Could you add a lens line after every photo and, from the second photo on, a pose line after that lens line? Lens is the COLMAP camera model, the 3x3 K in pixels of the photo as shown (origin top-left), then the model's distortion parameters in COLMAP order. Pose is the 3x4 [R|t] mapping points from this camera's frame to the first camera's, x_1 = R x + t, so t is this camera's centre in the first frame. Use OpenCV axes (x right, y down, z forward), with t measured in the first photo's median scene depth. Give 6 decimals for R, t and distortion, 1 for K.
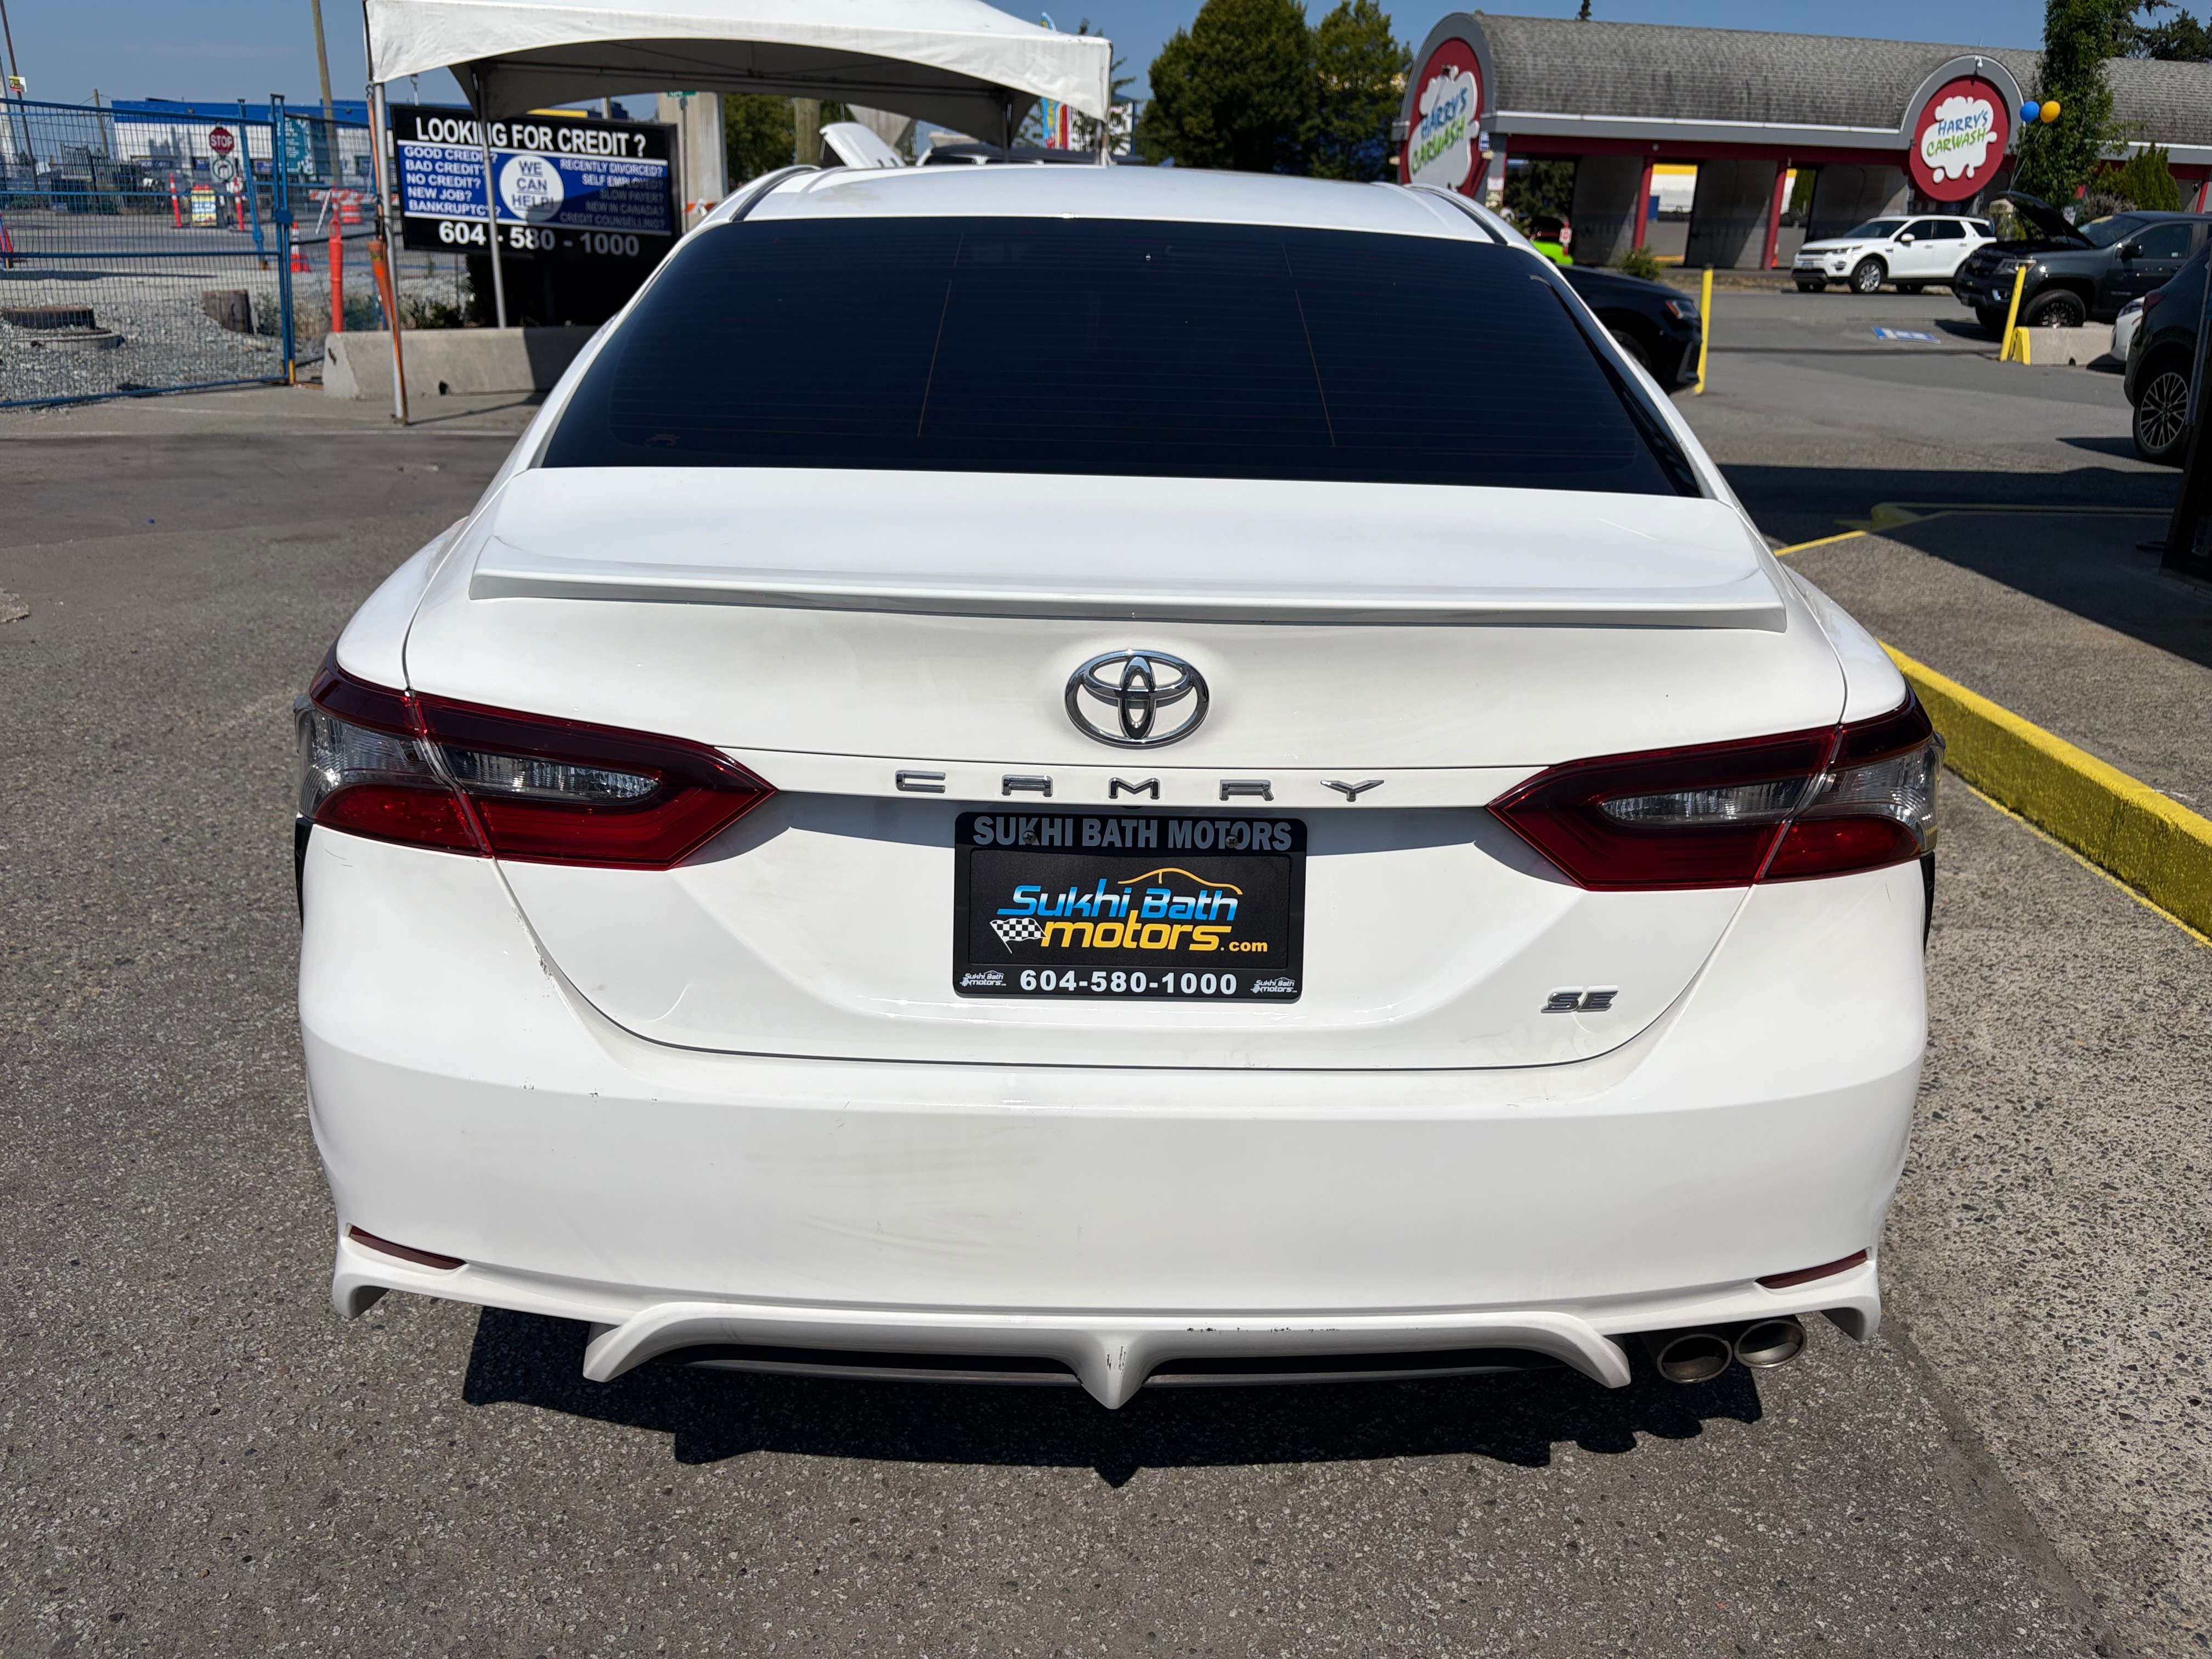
lens RADIAL K [[1704.8, 0, 1122.6], [0, 1704.8, 816.9], [0, 0, 1]] dist [0.050964, -0.054476]
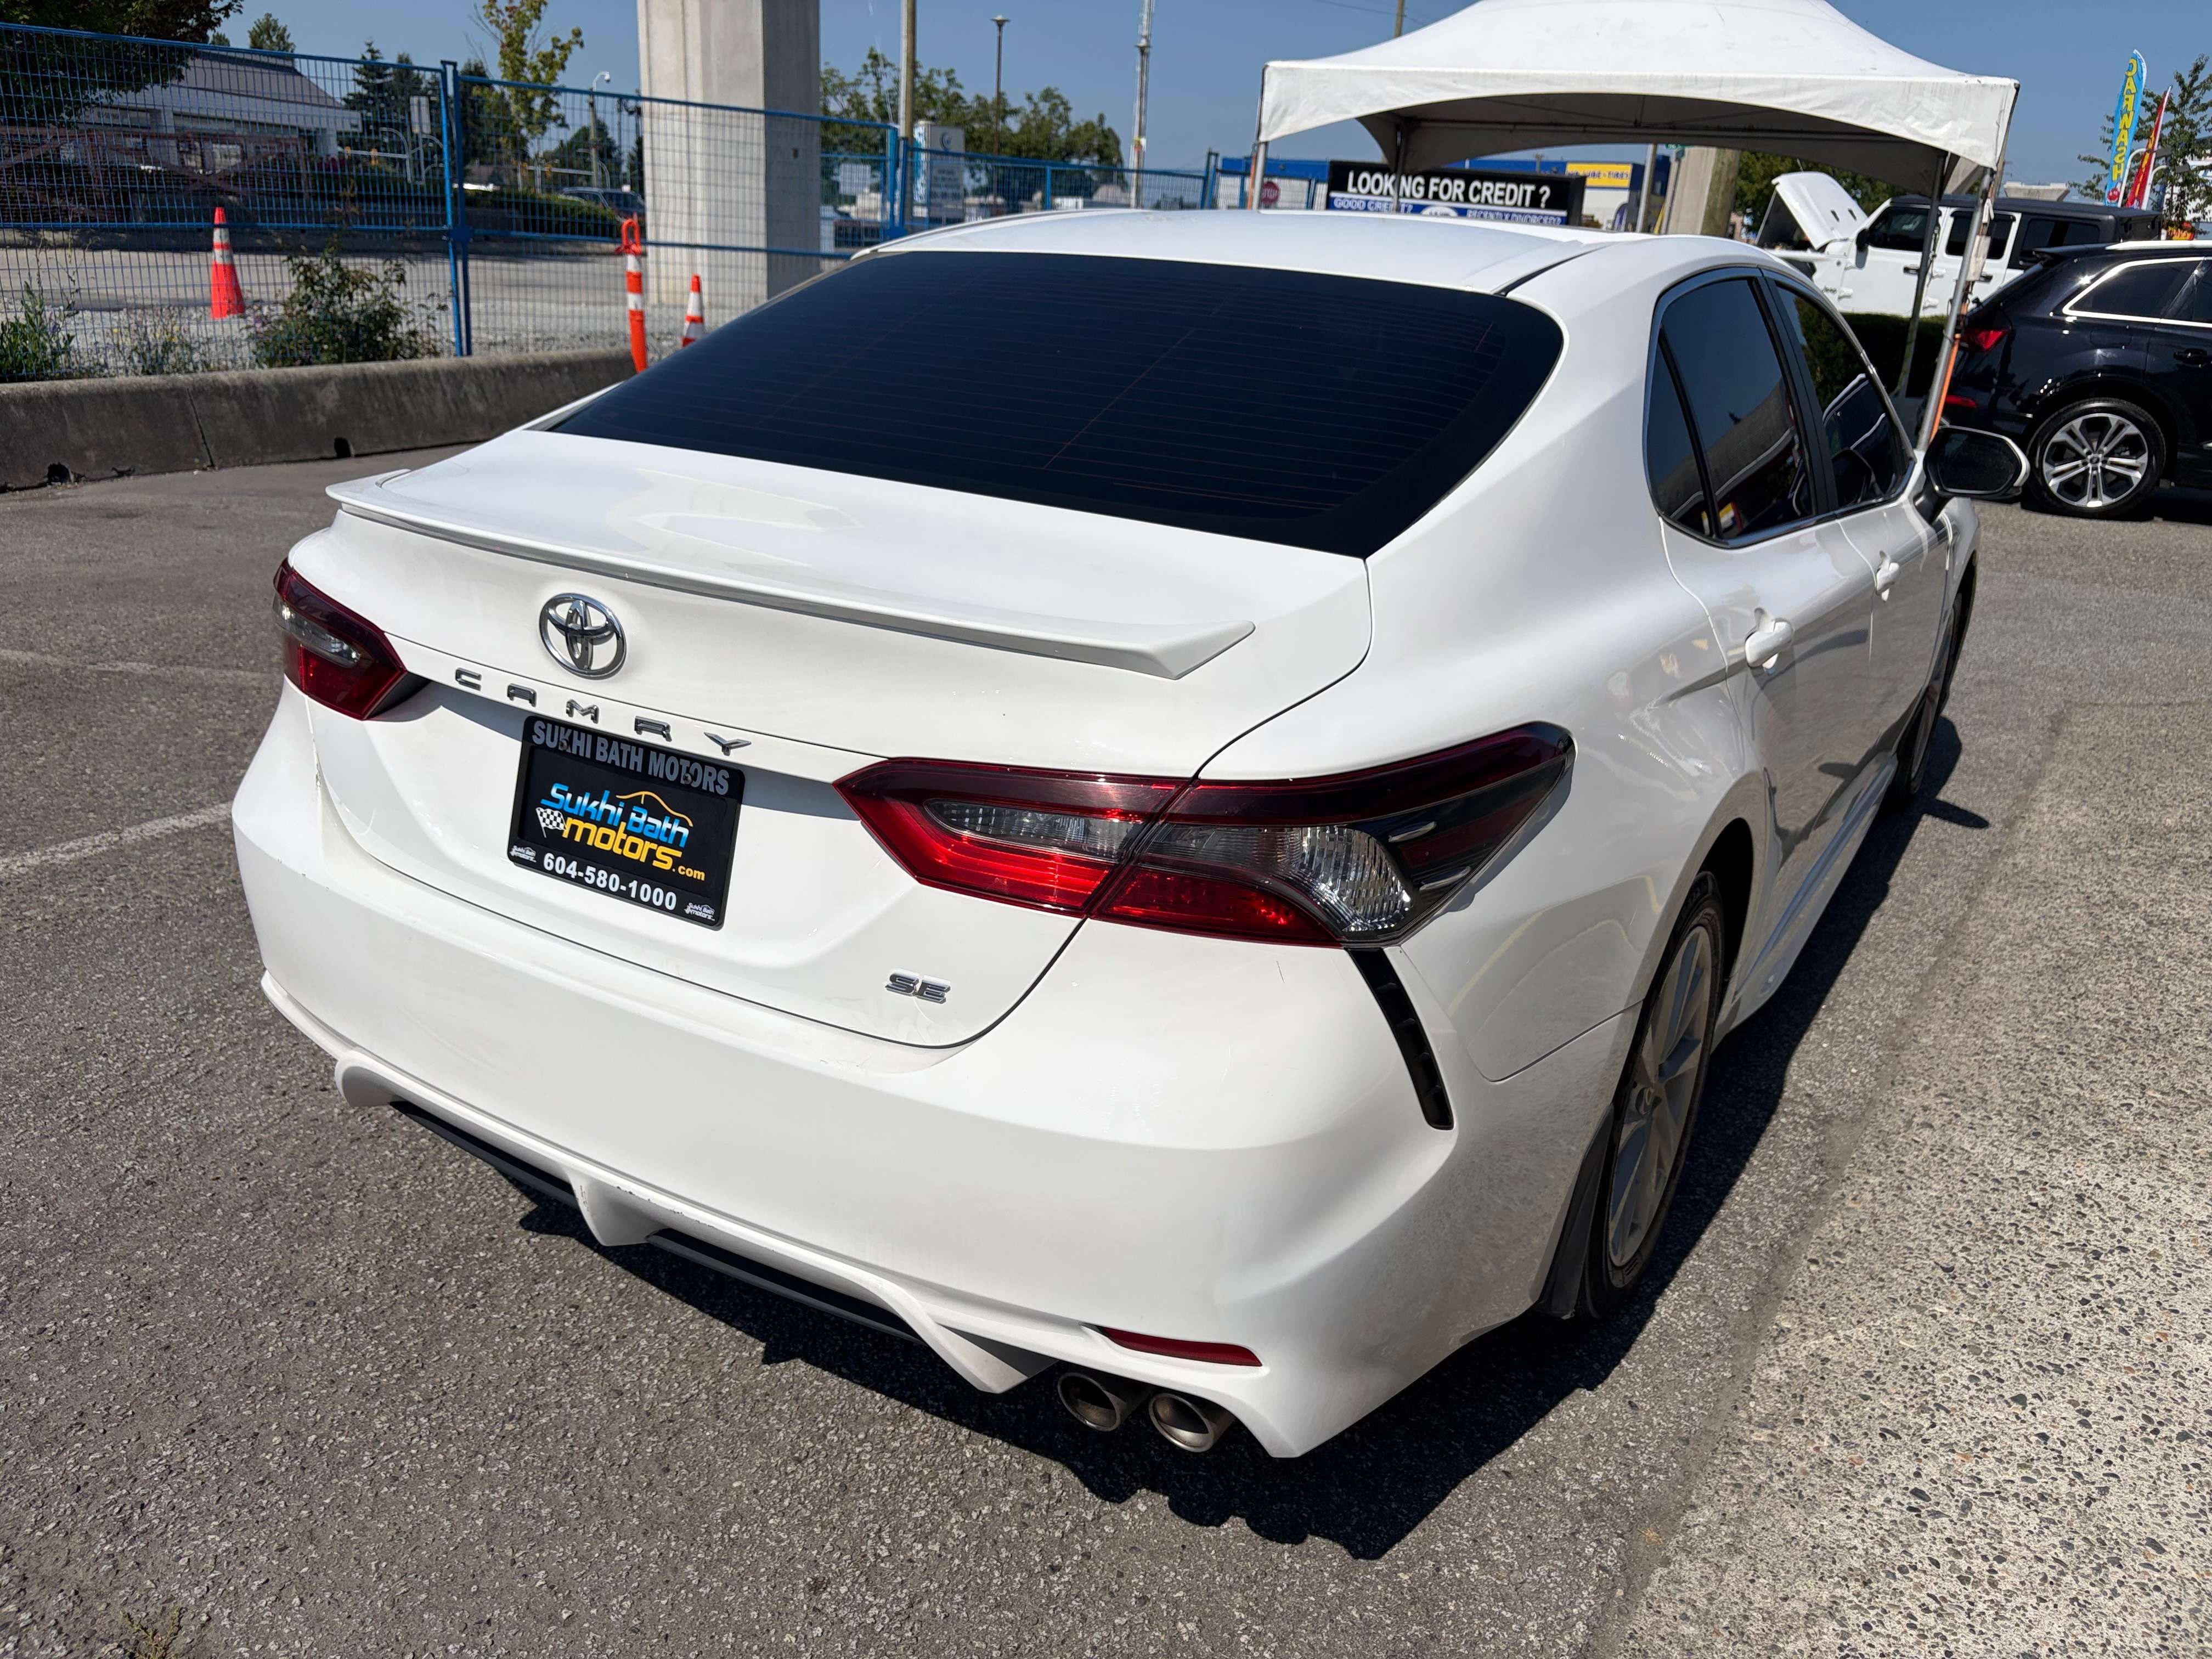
lens RADIAL K [[1704.8, 0, 1096.8], [0, 1704.8, 811.4], [0, 0, 1]] dist [0.050964, -0.054476]
pose [[0.839926, 0.188060, -0.509075, 0.885045], [-0.202962, 0.978822, 0.026724, -0.050830], [0.503319, 0.080876, 0.860307, 0.142614]]
